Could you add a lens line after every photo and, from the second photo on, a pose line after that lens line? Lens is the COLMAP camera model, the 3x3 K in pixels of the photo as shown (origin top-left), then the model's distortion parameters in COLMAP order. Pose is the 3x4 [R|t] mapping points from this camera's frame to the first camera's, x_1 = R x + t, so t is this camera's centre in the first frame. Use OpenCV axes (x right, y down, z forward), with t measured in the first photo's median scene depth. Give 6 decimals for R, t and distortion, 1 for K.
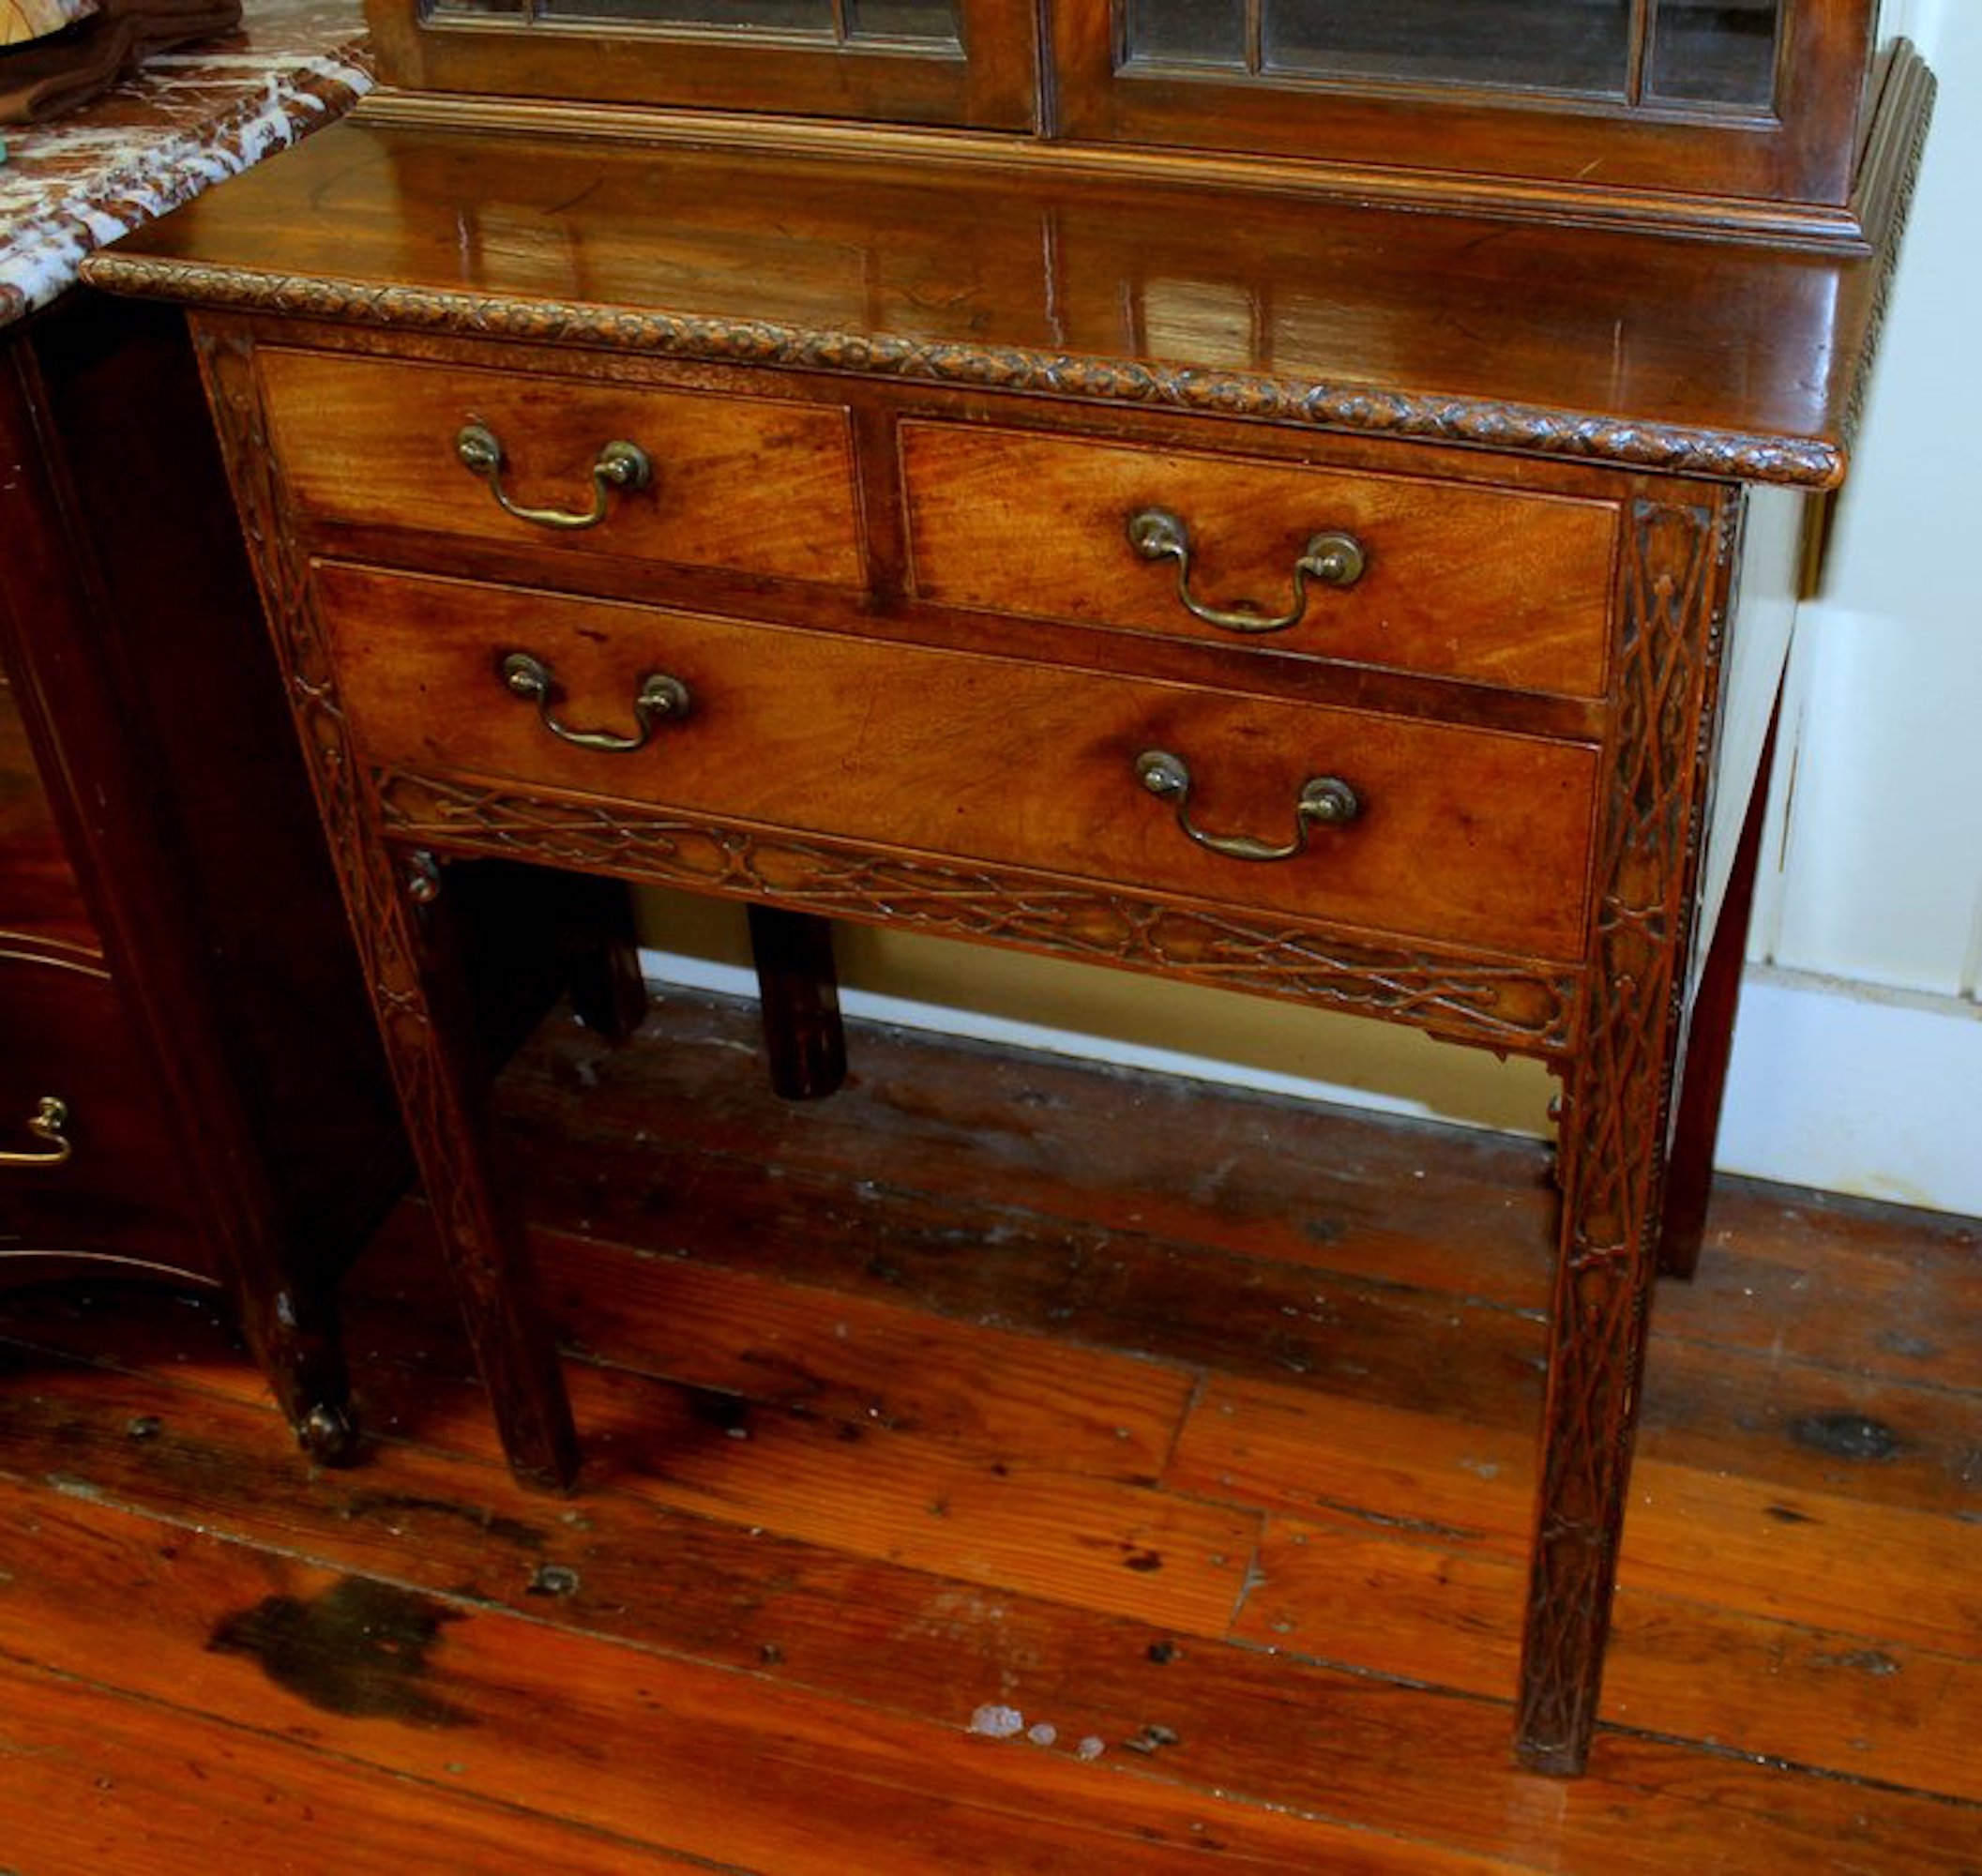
lens RADIAL K [[2460.7, 0, 1185.0], [0, 2460.7, 940.6], [0, 0, 1]] dist [-0.147449, 0.115988]
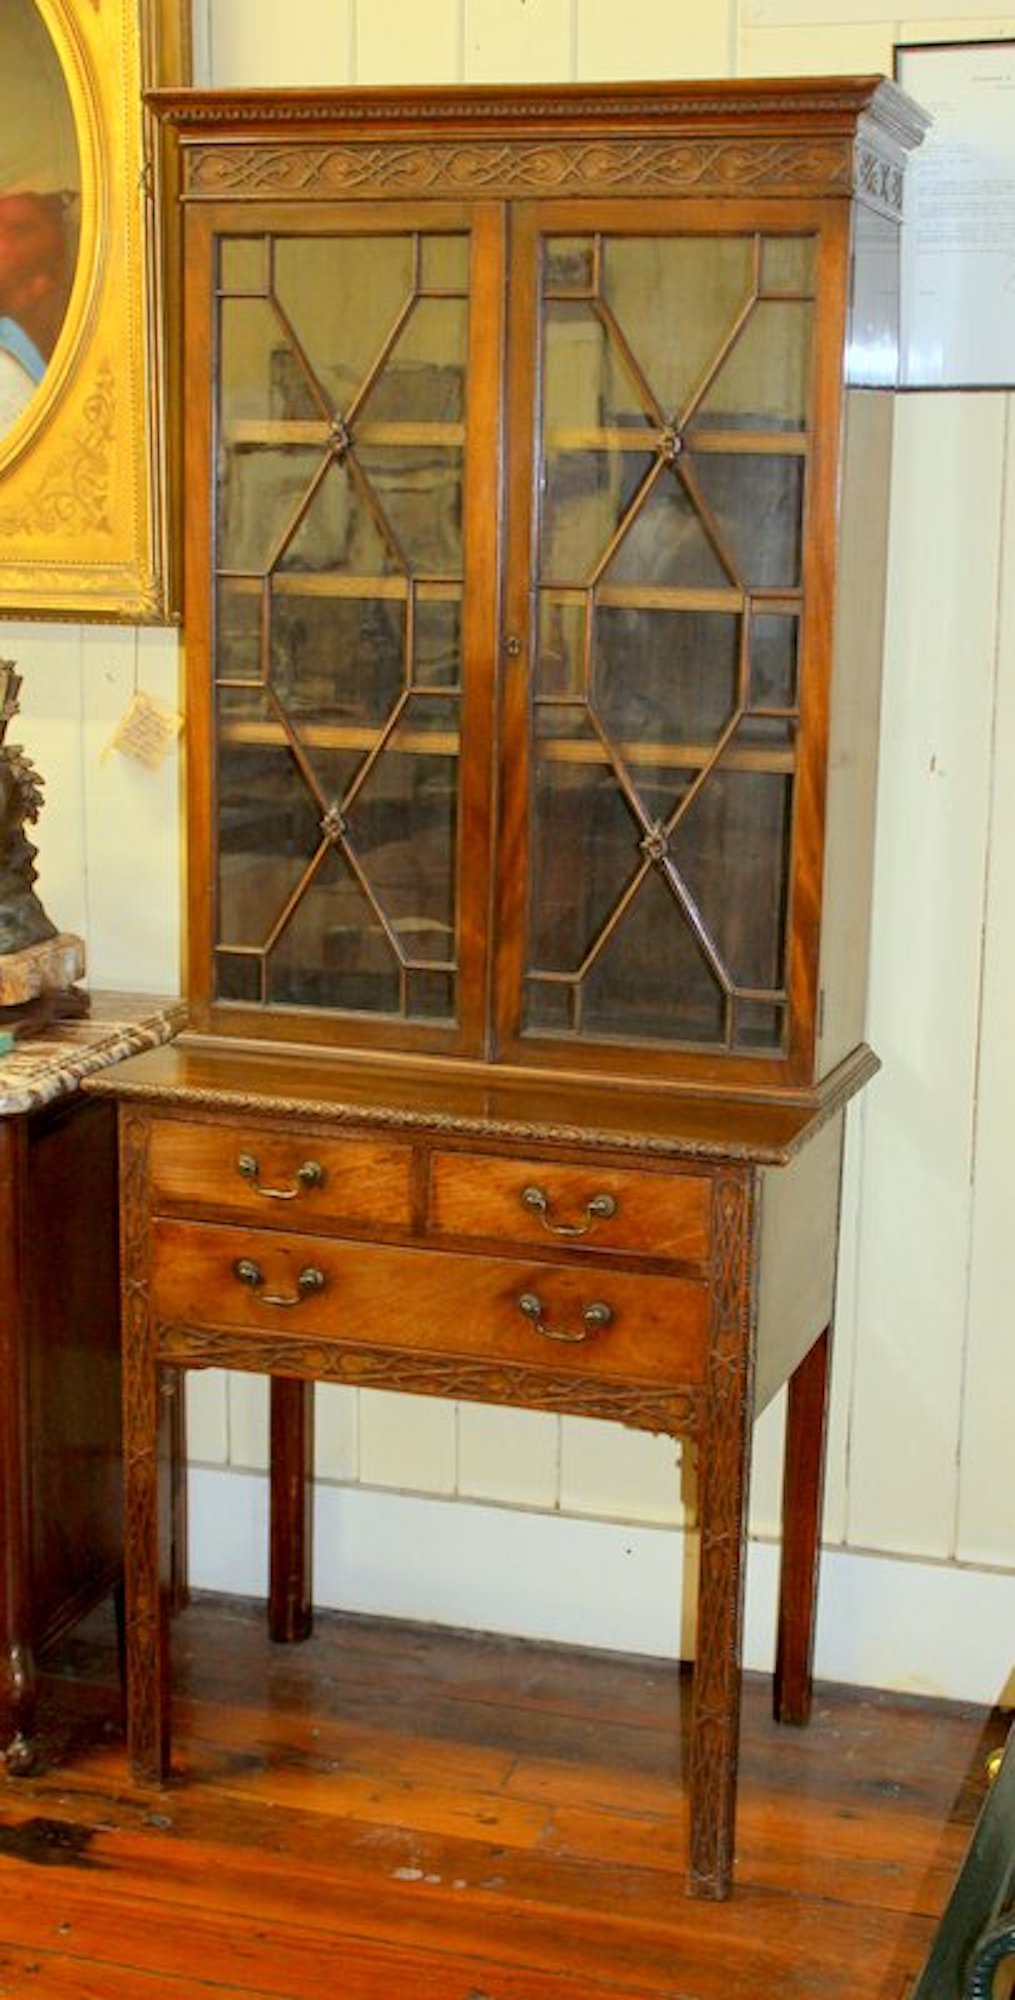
lens RADIAL K [[2894.5, 0, 507.5], [0, 2894.5, 1000.0], [0, 0, 1]] dist [-0.086314, -0.039311]
pose [[0.998893, 0.047015, 0.001443, -0.047423], [-0.041796, 0.901240, -0.431299, 0.854936], [-0.021578, 0.430761, 0.902208, -1.618298]]
